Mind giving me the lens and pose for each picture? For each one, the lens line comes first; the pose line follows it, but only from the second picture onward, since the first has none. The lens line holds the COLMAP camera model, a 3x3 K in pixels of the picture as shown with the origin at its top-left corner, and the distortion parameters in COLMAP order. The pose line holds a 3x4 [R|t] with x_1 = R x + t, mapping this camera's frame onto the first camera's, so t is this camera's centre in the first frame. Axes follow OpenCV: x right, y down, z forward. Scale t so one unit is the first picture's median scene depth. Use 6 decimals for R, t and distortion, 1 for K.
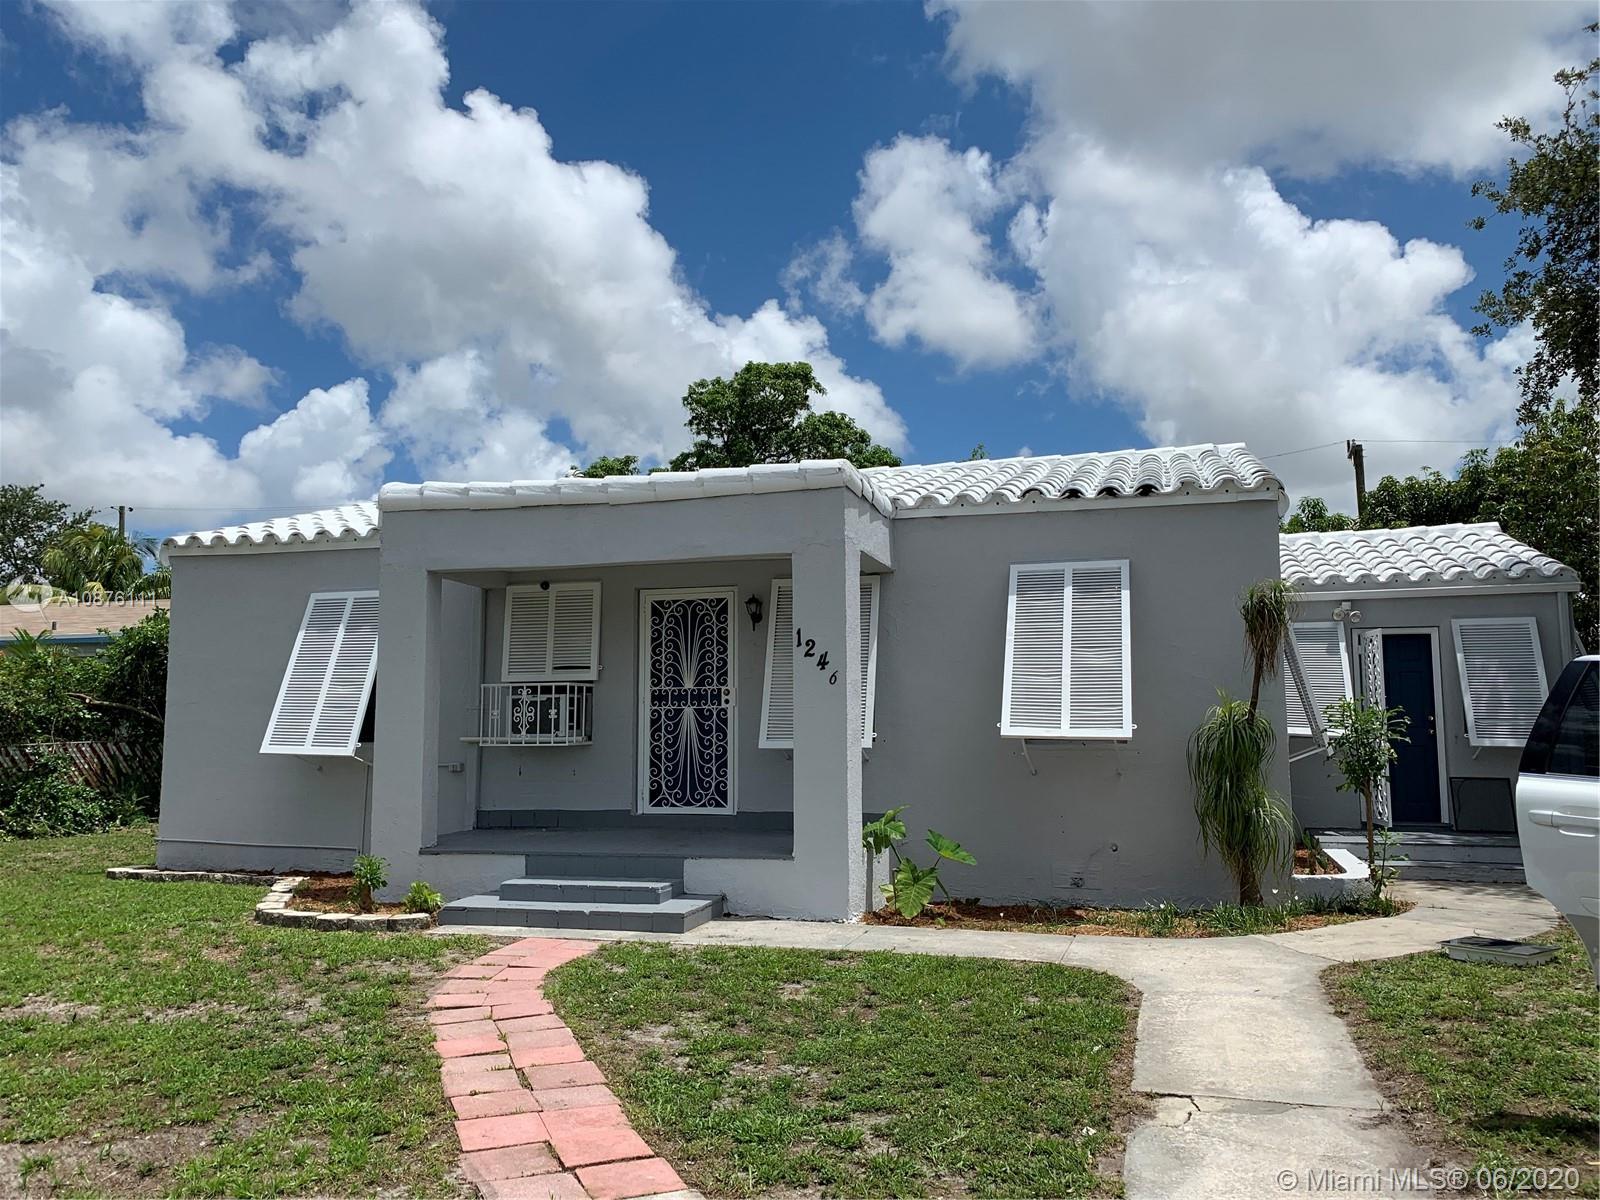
lens RADIAL K [[1214.2, 0, 793.4], [0, 1214.2, 594.8], [0, 0, 1]] dist [0.020828, -0.022476]
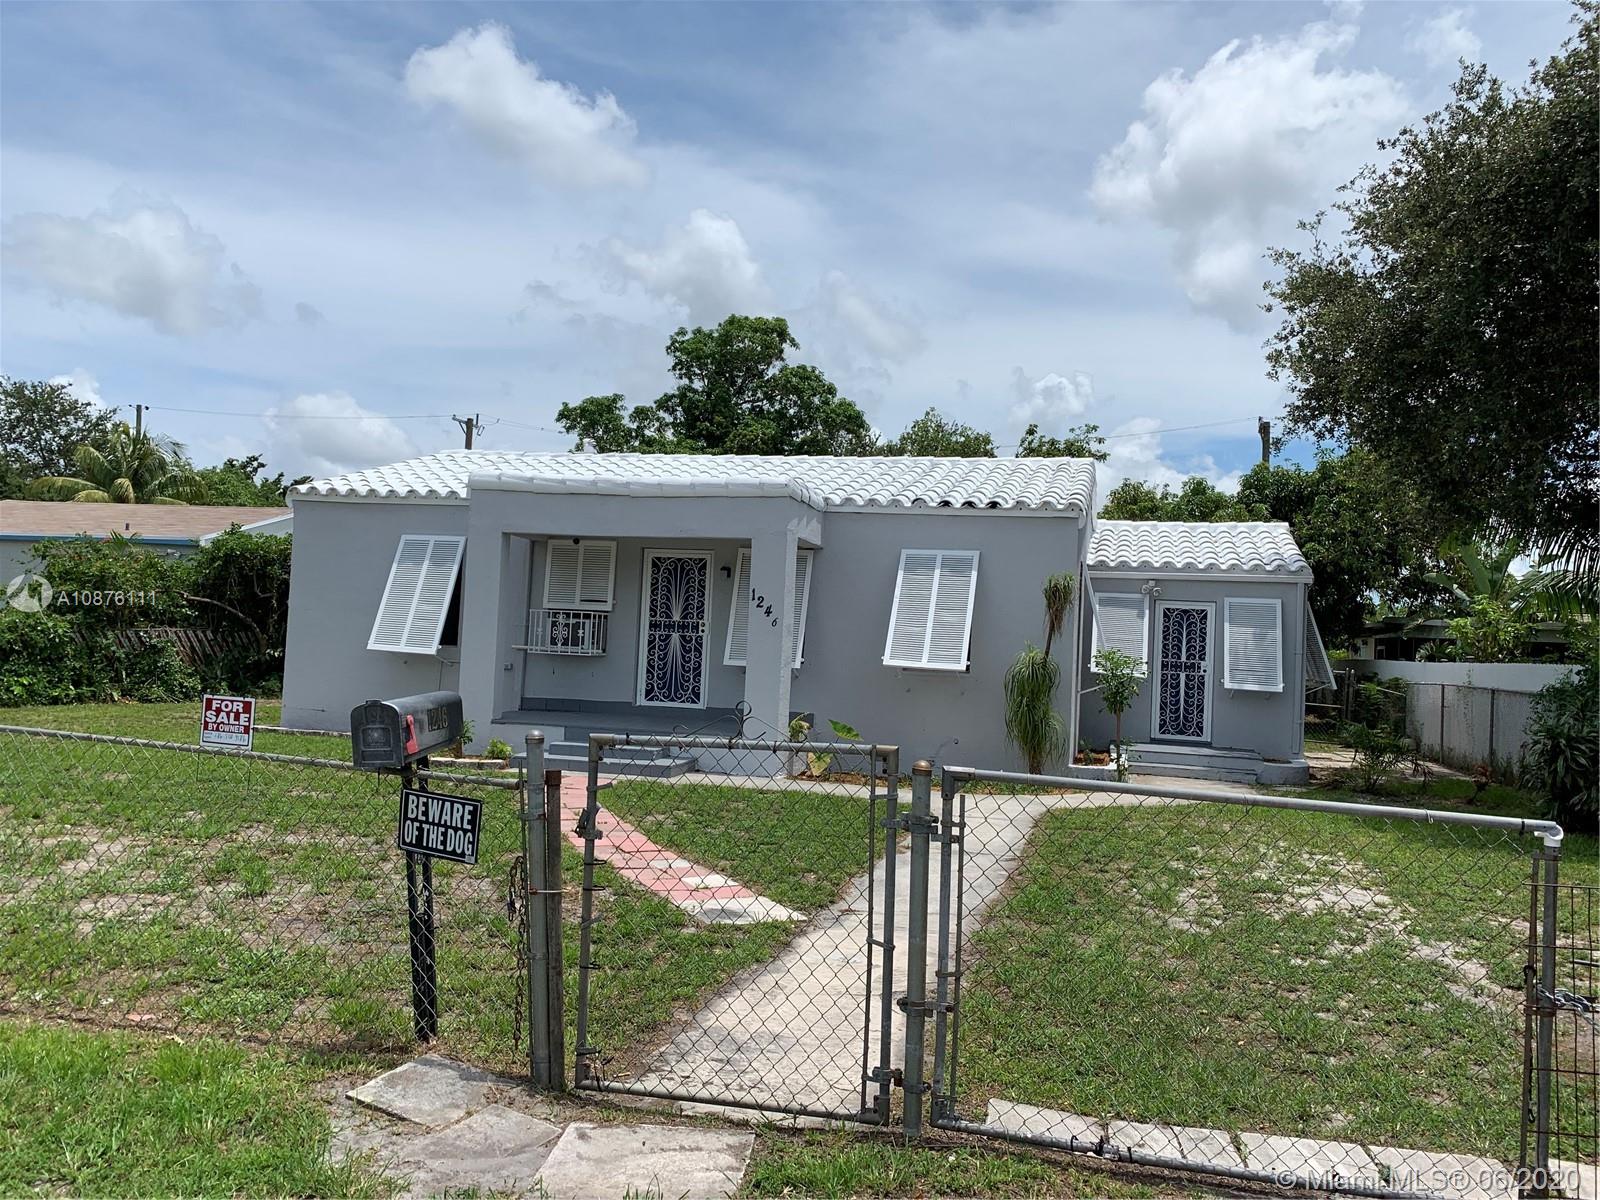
lens RADIAL K [[1214.2, 0, 809.6], [0, 1214.2, 604.0], [0, 0, 1]] dist [0.020828, -0.022476]
pose [[0.997703, 0.053889, 0.041034, 0.011886], [-0.056922, 0.995424, 0.076757, -0.065759], [-0.036710, -0.078916, 0.996205, -0.466384]]
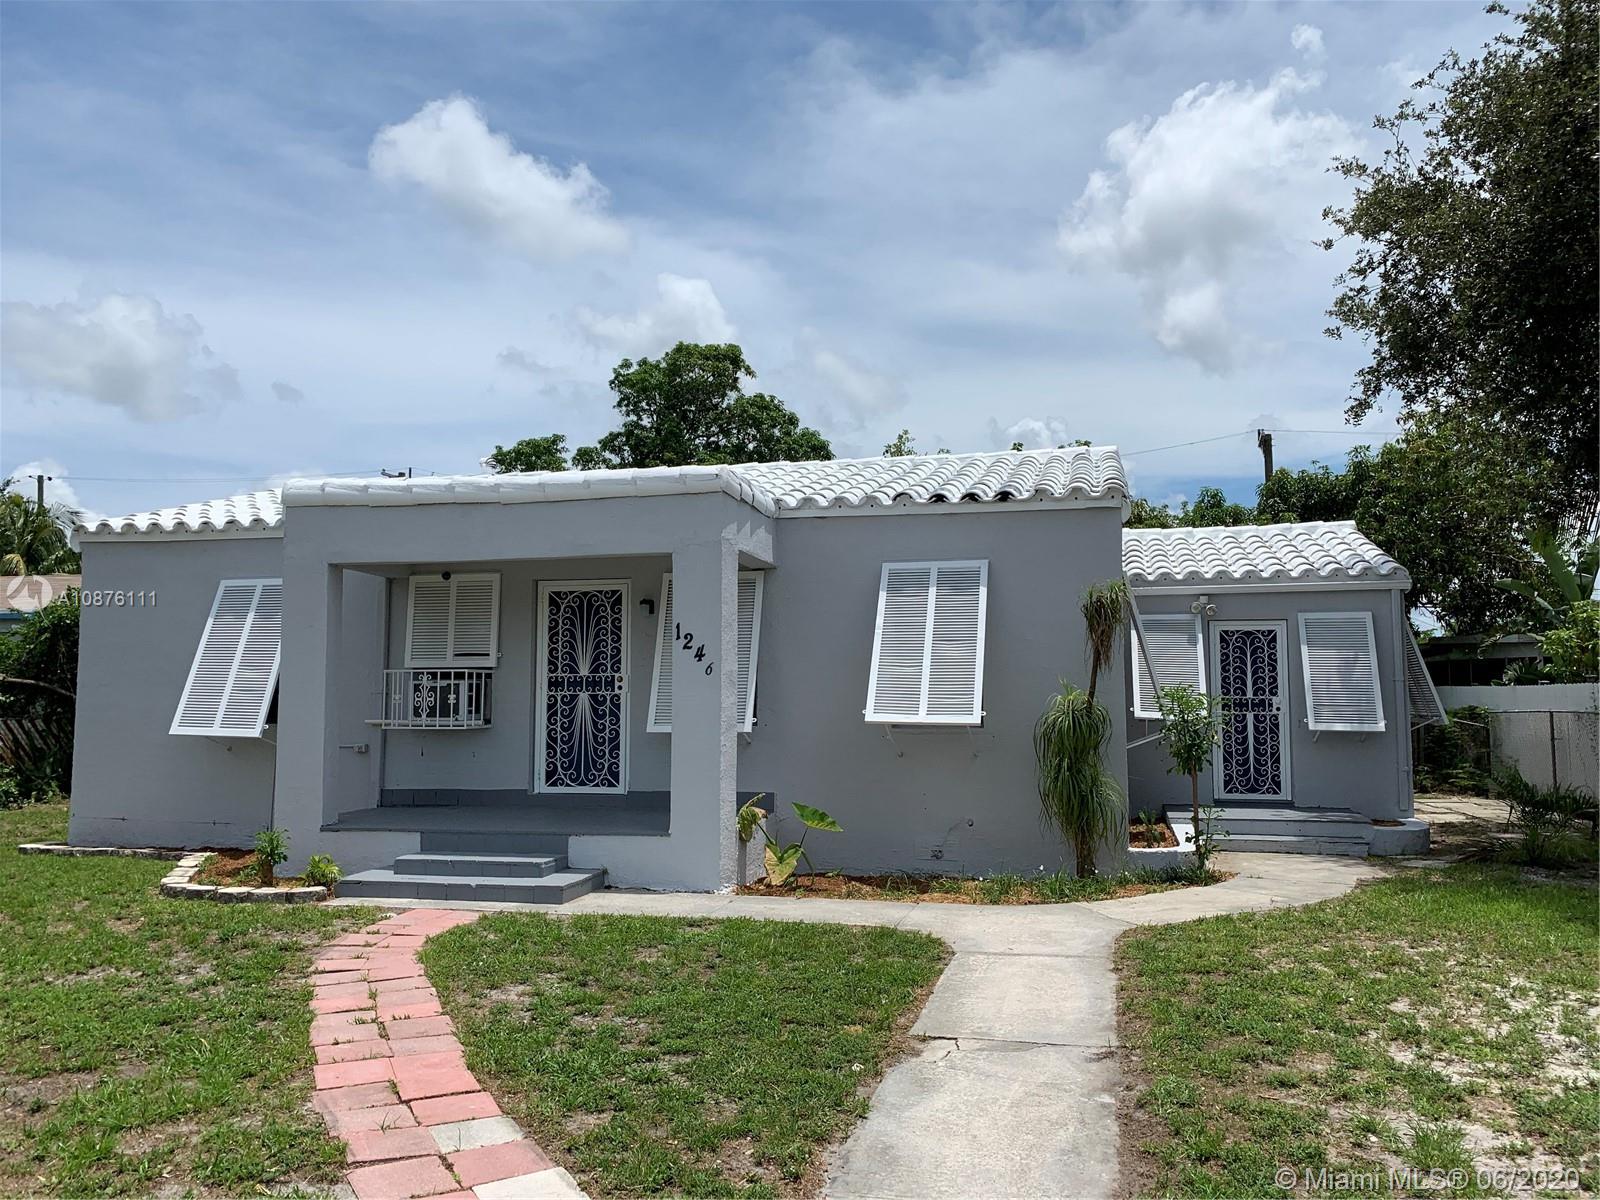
lens RADIAL K [[1214.2, 0, 804.2], [0, 1214.2, 597.0], [0, 0, 1]] dist [0.020828, -0.022476]
pose [[0.998517, 0.008609, 0.053751, 0.052973], [-0.009909, 0.999664, 0.023961, -0.019868], [-0.053526, -0.024458, 0.998267, -0.074547]]
